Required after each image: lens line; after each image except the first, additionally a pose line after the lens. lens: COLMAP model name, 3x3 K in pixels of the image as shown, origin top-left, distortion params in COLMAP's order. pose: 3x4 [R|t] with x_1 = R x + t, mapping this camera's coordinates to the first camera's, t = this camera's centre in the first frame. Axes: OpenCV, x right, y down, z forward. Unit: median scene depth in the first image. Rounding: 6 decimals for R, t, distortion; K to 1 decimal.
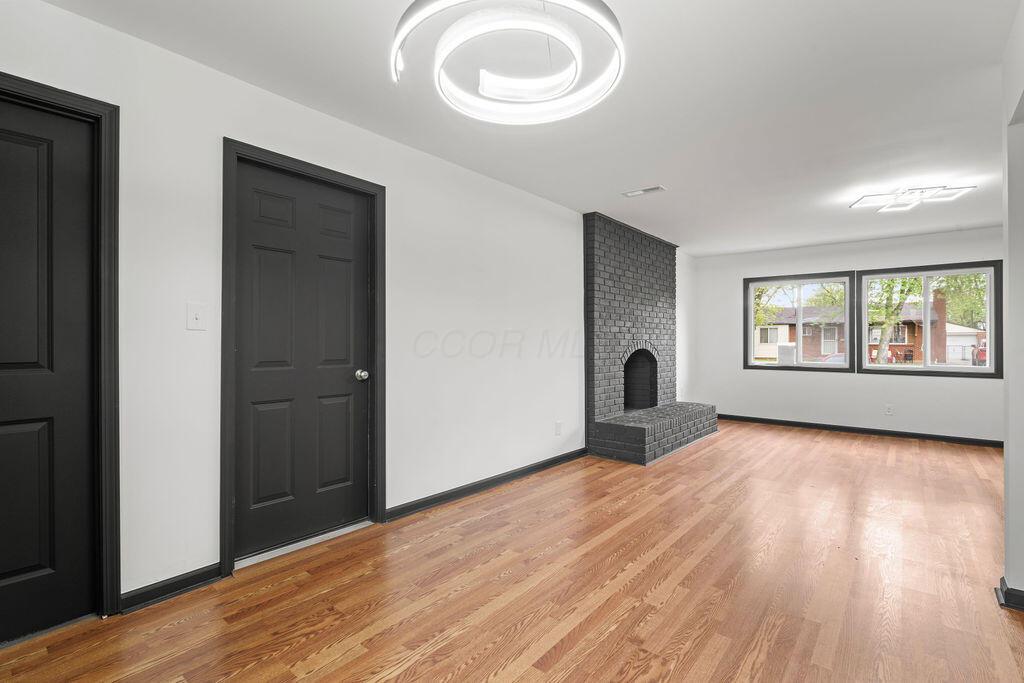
lens RADIAL K [[473.7, 0, 512.0], [0, 473.7, 341.5], [0, 0, 1]] dist [-0.013271, -0.000203]
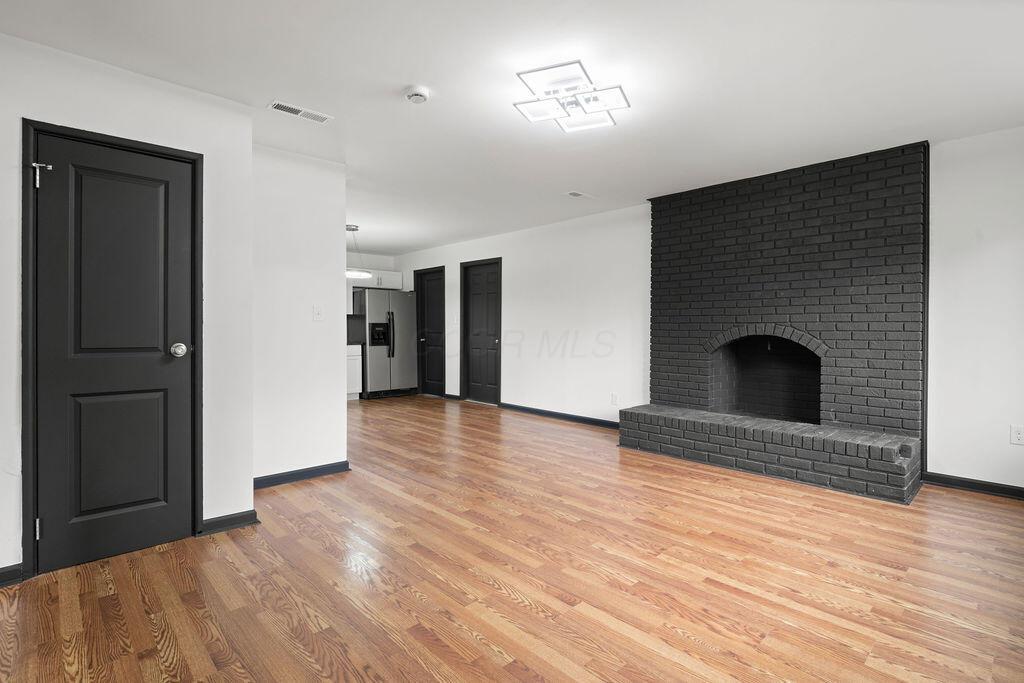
lens RADIAL K [[494.8, 0, 511.3], [0, 494.8, 327.6], [0, 0, 1]] dist [-0.001325, -0.000567]
pose [[-0.116981, -0.001736, -0.993133, 0.988987], [0.001478, 0.999997, -0.001922, 0.004464], [0.993133, -0.001693, -0.116978, 0.642420]]
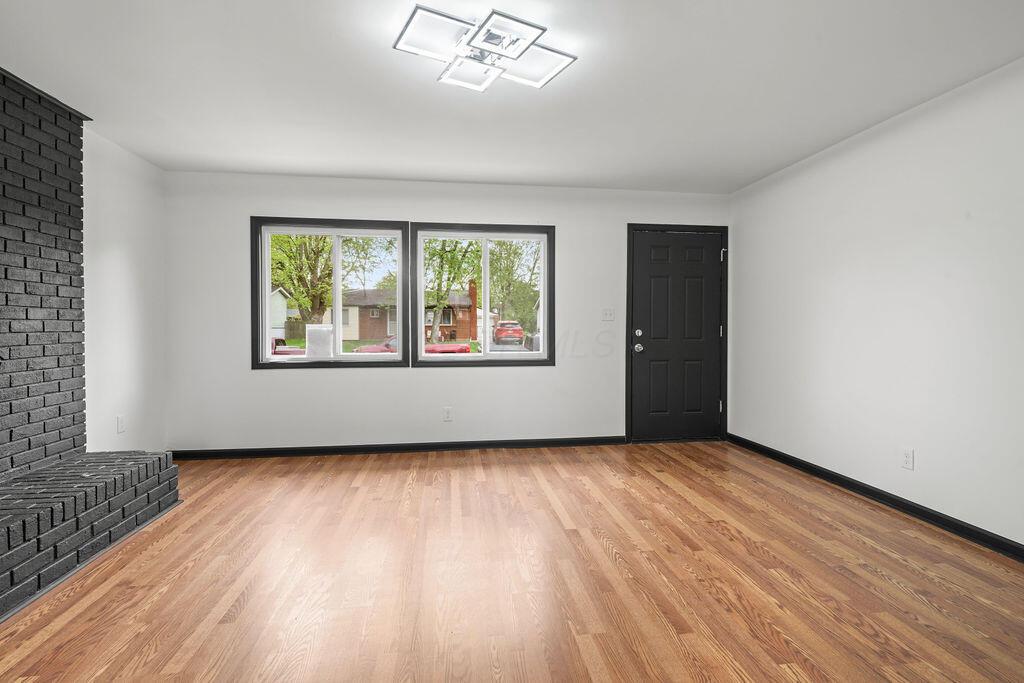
lens RADIAL K [[484.7, 0, 514.7], [0, 484.7, 325.4], [0, 0, 1]] dist [-0.002063, -0.000655]
pose [[0.673064, -0.005848, 0.739561, 0.294652], [0.002579, 0.999981, 0.005560, 0.000582], [-0.739580, -0.001835, 0.673067, 0.389031]]
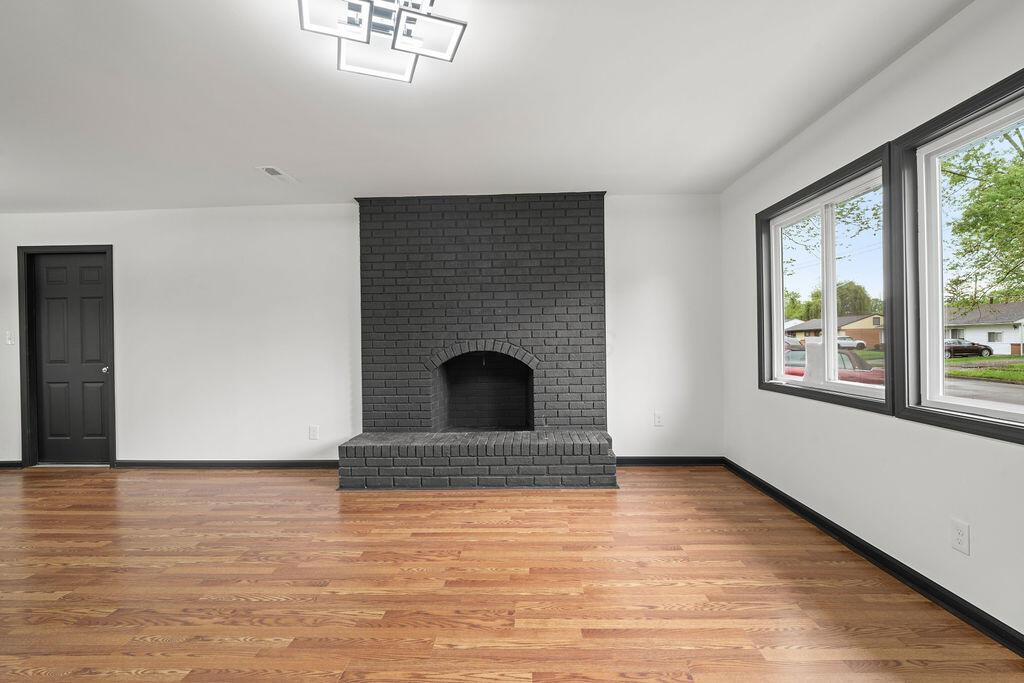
lens RADIAL K [[476.2, 0, 511.9], [0, 476.2, 345.0], [0, 0, 1]] dist [-0.003104, -0.001092]
pose [[0.614712, -0.006680, -0.788723, 0.823797], [0.018623, 0.999808, 0.006046, 0.002031], [0.788532, -0.018405, 0.614719, 0.521059]]
